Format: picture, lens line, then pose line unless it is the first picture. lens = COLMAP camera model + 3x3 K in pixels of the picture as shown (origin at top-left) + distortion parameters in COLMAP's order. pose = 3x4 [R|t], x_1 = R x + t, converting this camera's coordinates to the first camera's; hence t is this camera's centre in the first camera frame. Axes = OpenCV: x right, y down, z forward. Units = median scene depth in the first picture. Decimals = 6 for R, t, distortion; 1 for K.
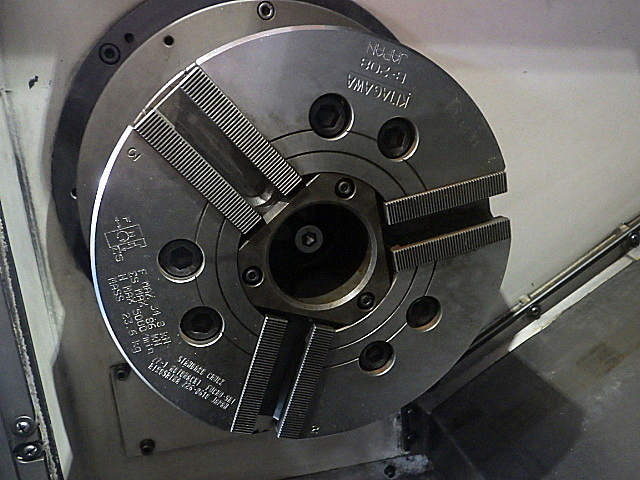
lens RADIAL K [[530.8, 0, 320.2], [0, 530.8, 242.6], [0, 0, 1]] dist [-0.004780, -0.007662]
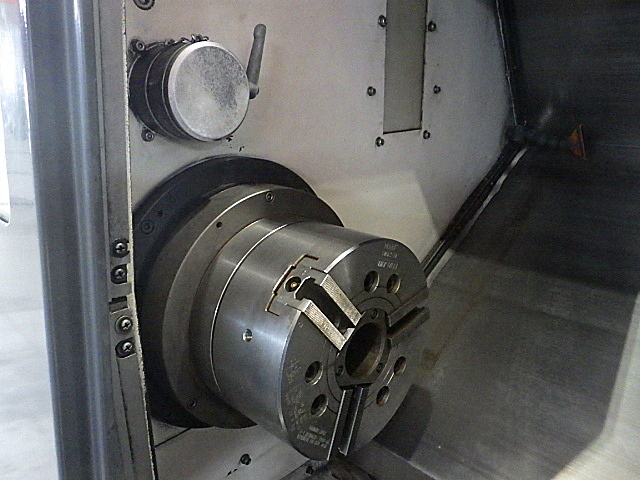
lens RADIAL K [[530.8, 0, 320.2], [0, 530.8, 242.6], [0, 0, 1]] dist [-0.004780, -0.007662]
pose [[0.858681, -0.129481, 0.495884, -1.017690], [0.137763, 0.990263, 0.020016, -0.414200], [-0.493647, 0.051127, 0.868158, -0.570873]]
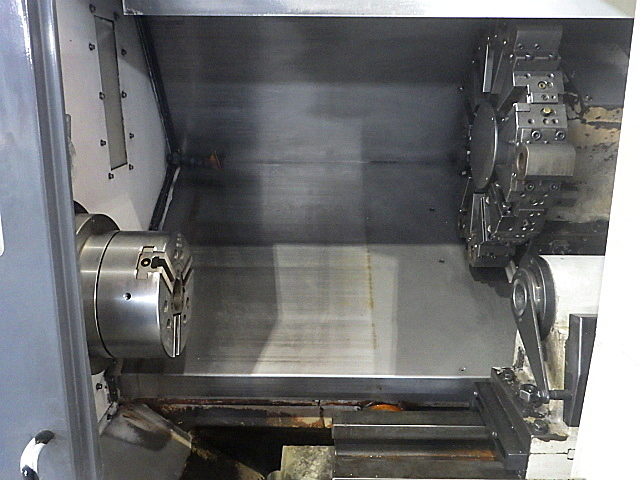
lens RADIAL K [[530.8, 0, 320.2], [0, 530.8, 242.6], [0, 0, 1]] dist [-0.004780, -0.007662]
pose [[0.263737, -0.248118, 0.932137, -2.852131], [0.281924, 0.943984, 0.171504, -0.614029], [-0.922476, 0.217560, 0.318914, -0.998702]]
